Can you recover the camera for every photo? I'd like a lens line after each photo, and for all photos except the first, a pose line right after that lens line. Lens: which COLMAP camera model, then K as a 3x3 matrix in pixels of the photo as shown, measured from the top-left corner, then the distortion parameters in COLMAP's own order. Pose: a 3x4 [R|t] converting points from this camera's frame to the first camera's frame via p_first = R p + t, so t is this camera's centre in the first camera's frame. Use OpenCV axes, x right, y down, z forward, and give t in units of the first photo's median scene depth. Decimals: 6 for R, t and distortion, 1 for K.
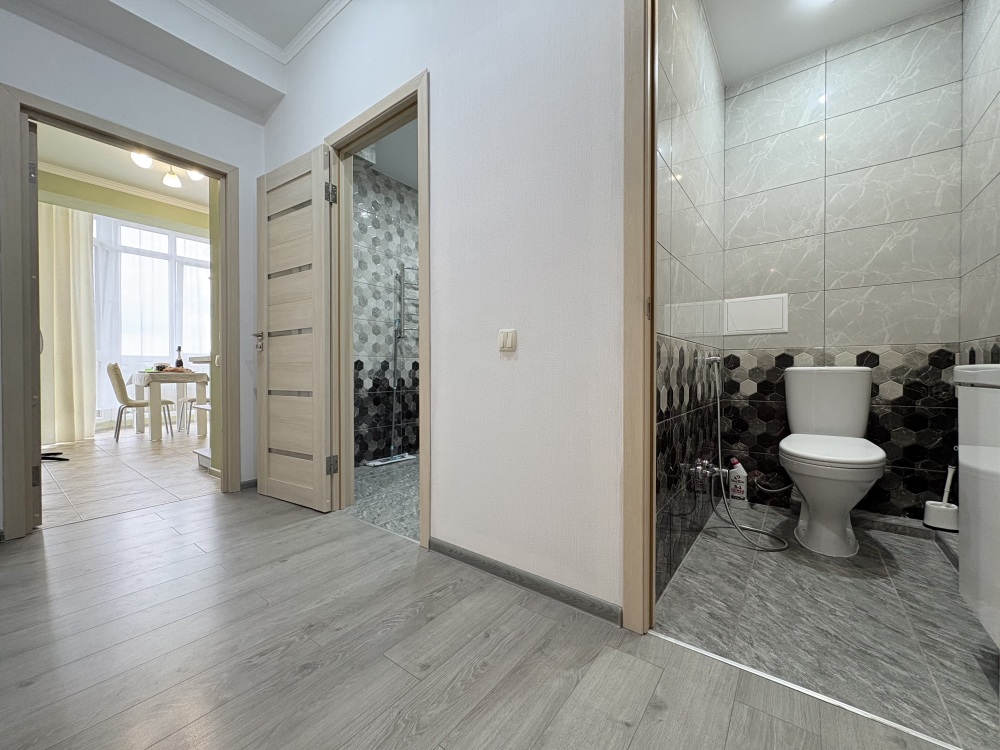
lens RADIAL K [[398.9, 0, 499.2], [0, 398.9, 374.8], [0, 0, 1]] dist [0.000791, 0.000103]
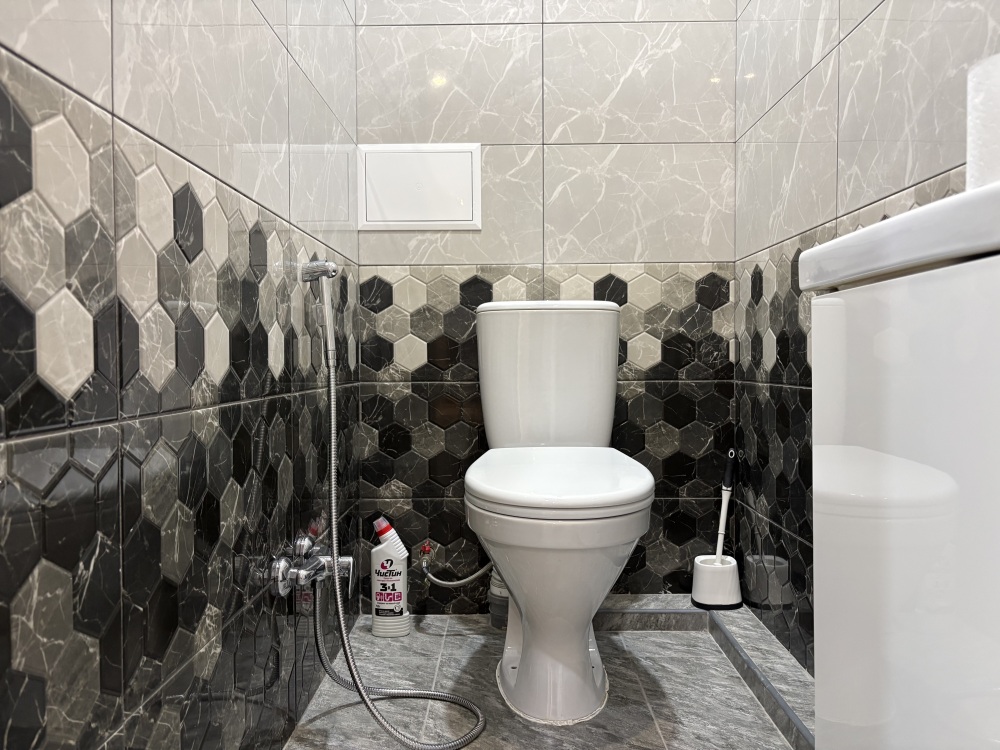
lens RADIAL K [[762.2, 0, 500.3], [0, 762.2, 378.4], [0, 0, 1]] dist [0.042671, -0.048018]
pose [[0.801820, -0.018406, 0.597282, 0.240225], [0.009186, 0.999787, 0.018477, 0.053426], [-0.597495, -0.009328, 0.801819, 0.318137]]
